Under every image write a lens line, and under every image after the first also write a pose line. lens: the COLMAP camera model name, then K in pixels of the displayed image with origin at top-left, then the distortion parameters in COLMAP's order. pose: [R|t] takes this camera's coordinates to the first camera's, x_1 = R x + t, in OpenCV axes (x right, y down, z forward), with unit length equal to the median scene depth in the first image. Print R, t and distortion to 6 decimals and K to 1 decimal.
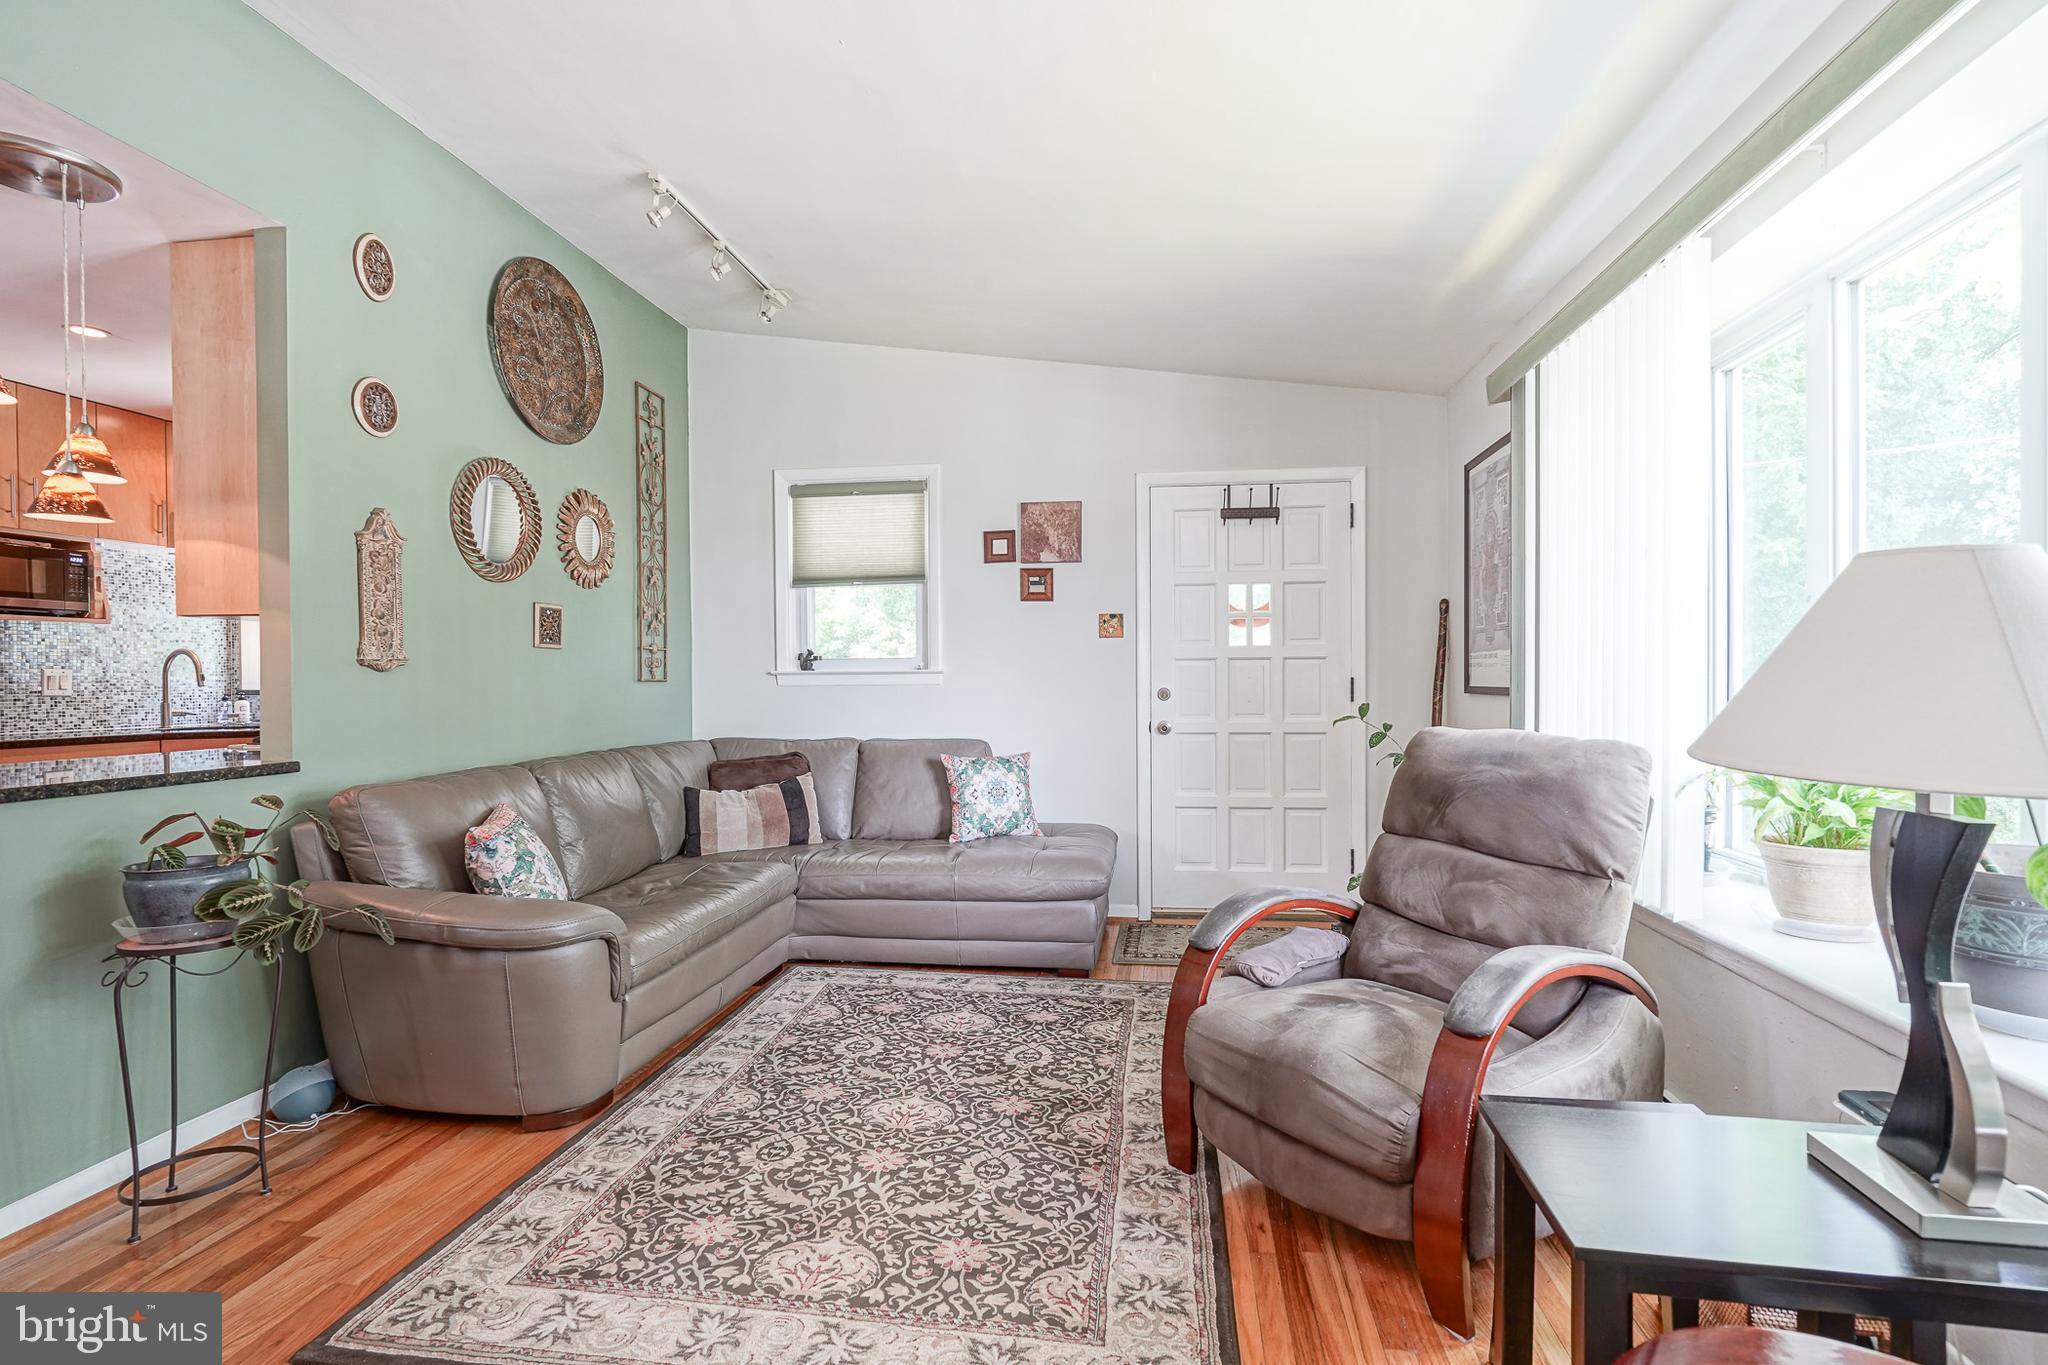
lens RADIAL K [[1005.4, 0, 1017.9], [0, 1005.4, 687.2], [0, 0, 1]] dist [-0.003172, 0.000249]
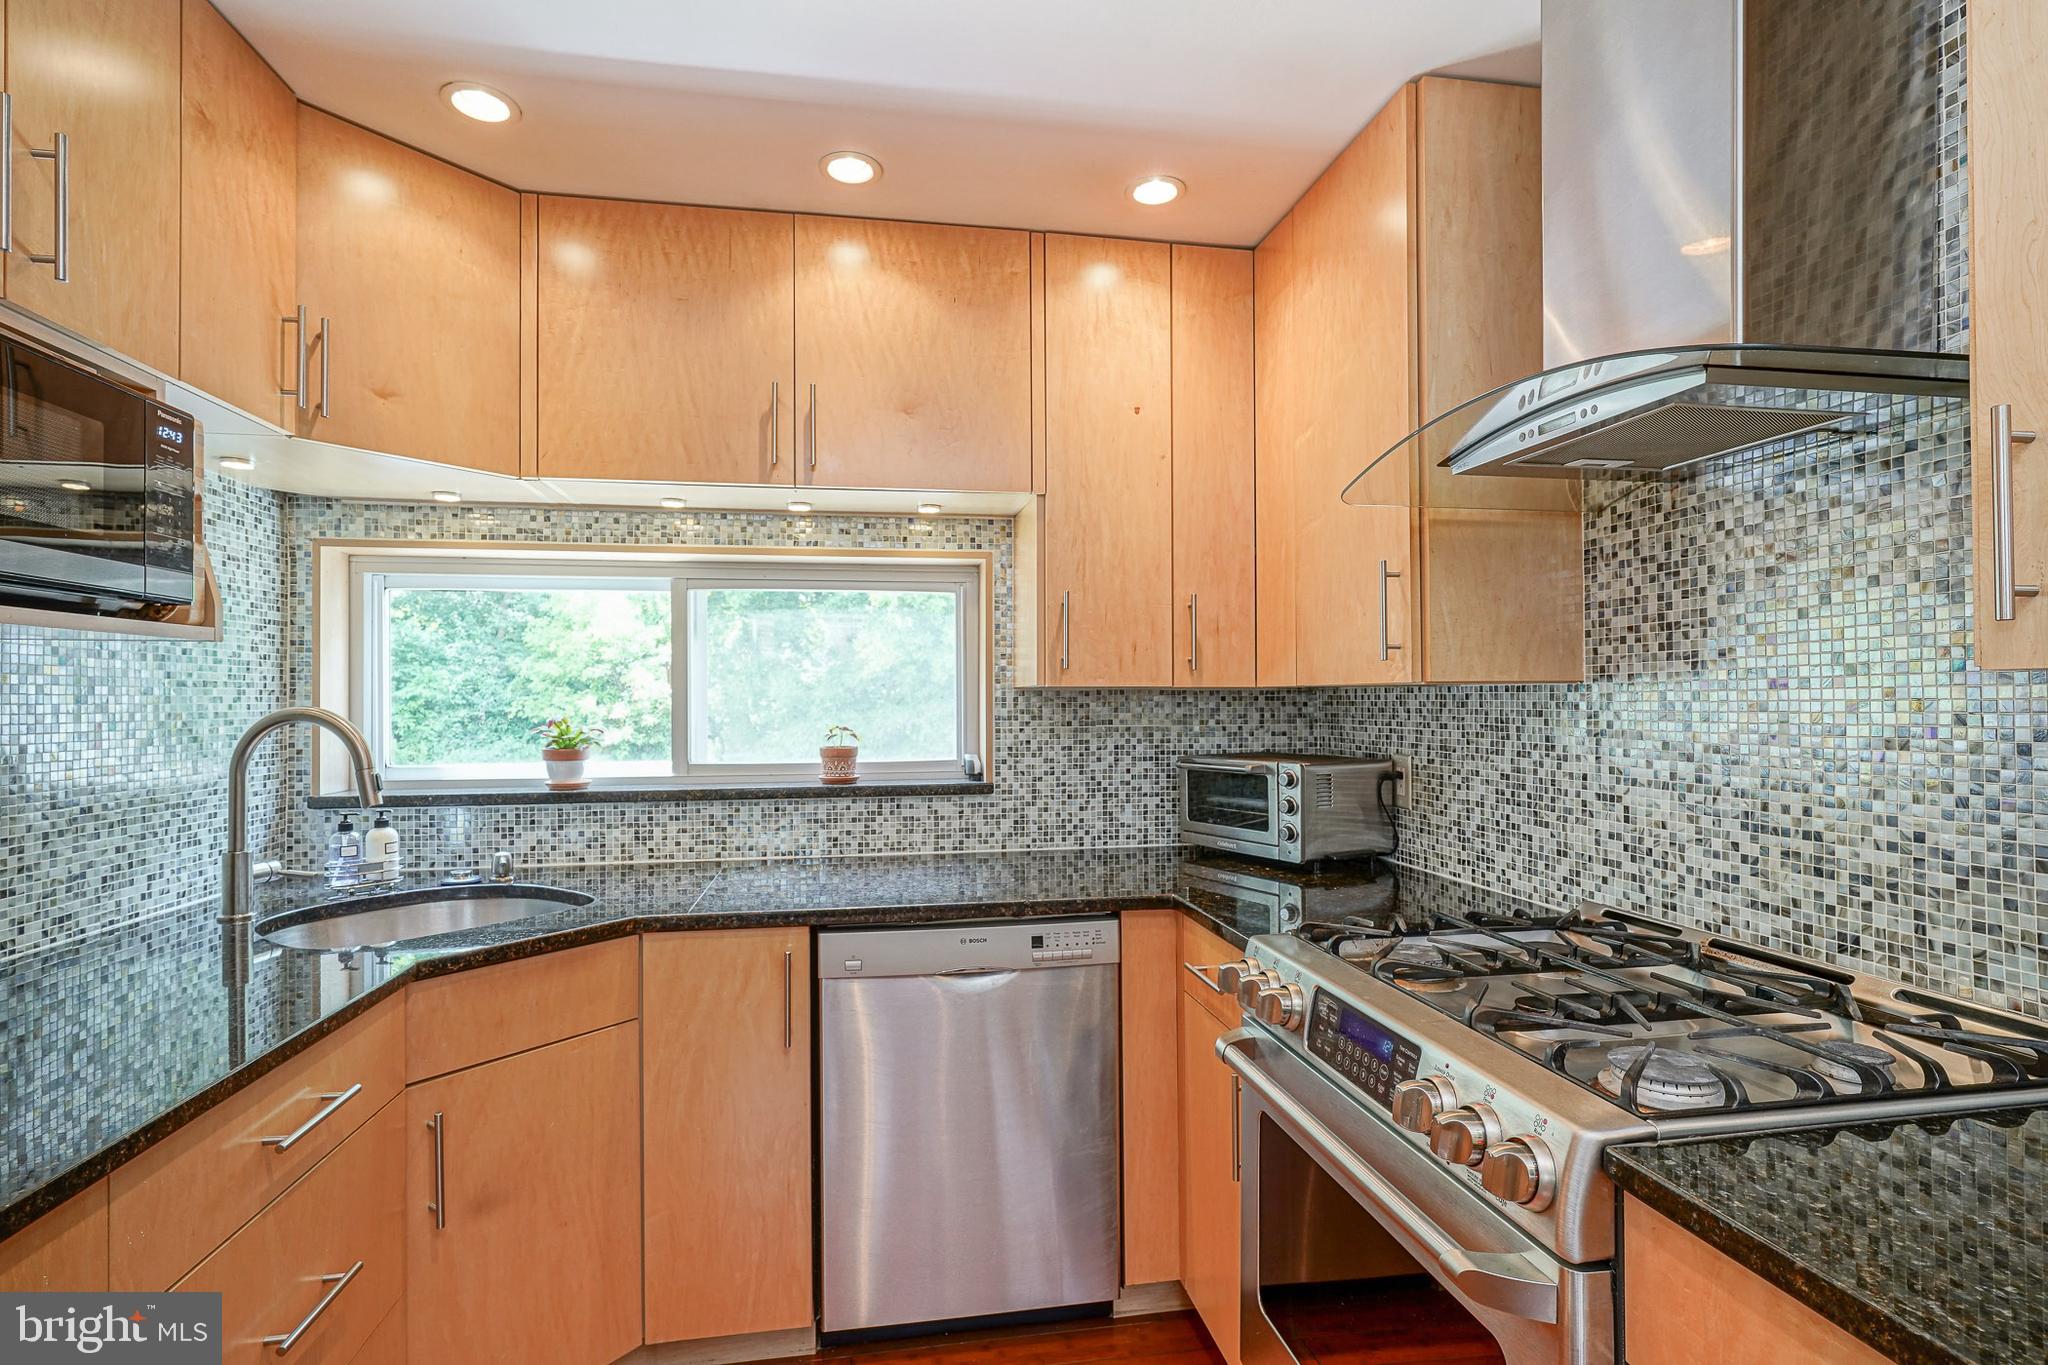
lens RADIAL K [[1024.2, 0, 1044.3], [0, 1024.2, 690.4], [0, 0, 1]] dist [-0.004028, 0.000560]
pose [[0.946908, 0.003119, 0.321489, -1.051455], [0.004088, 0.999755, -0.021741, -0.053857], [-0.321478, 0.021901, 0.946664, 0.828012]]
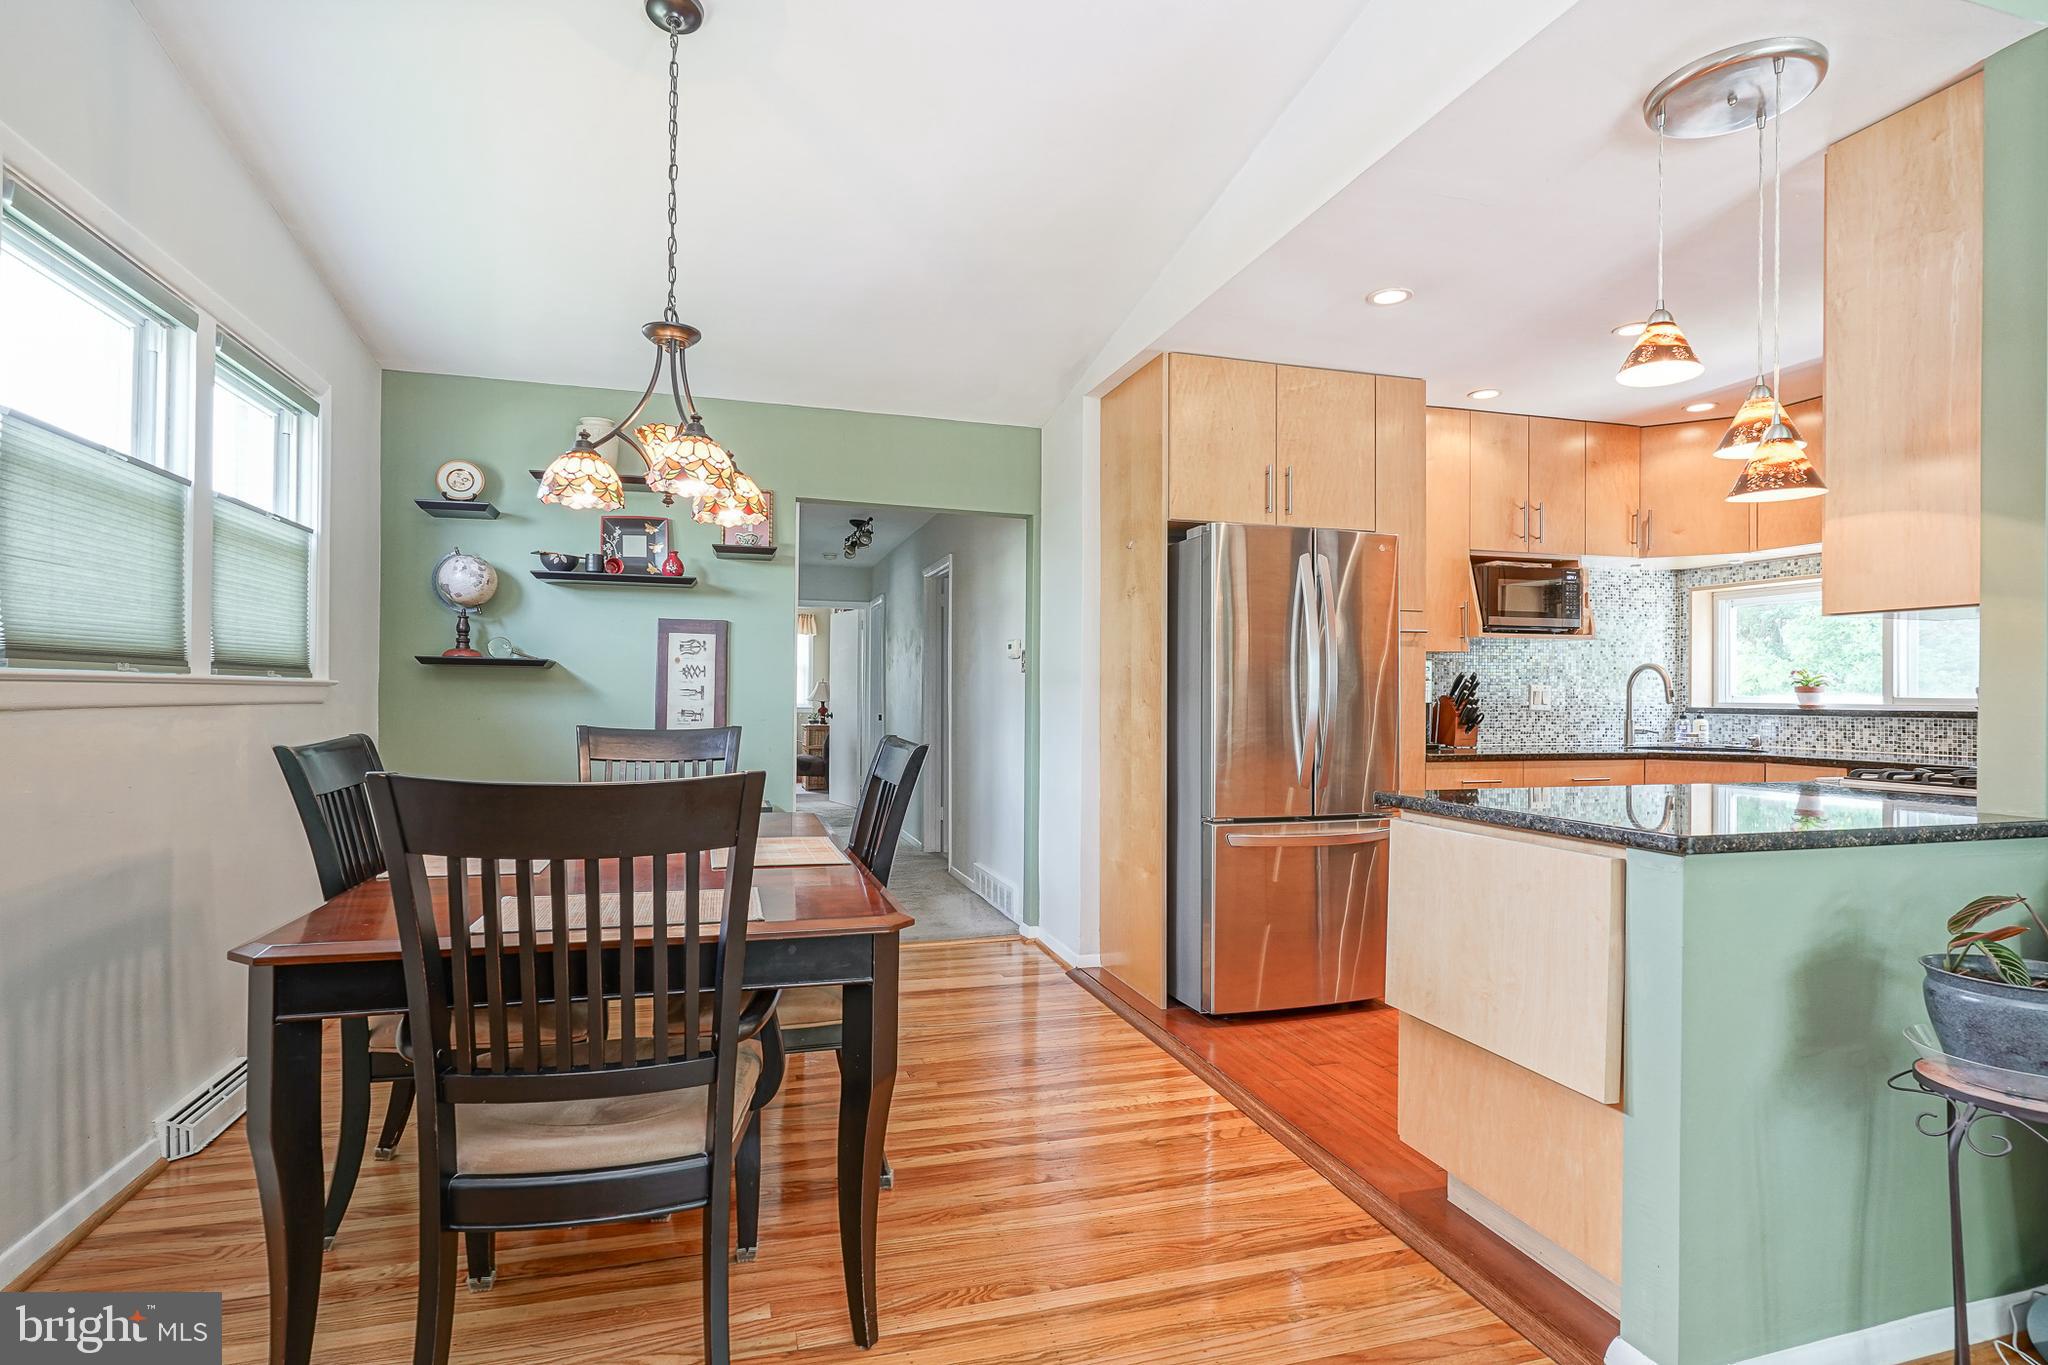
lens RADIAL K [[993.2, 0, 994.7], [0, 993.2, 689.2], [0, 0, 1]] dist [-0.004791, -0.000353]
pose [[0.409123, 0.002750, -0.912475, -0.347388], [-0.016552, 0.999853, -0.004409, 0.000836], [0.912329, 0.016907, 0.409108, 0.075516]]
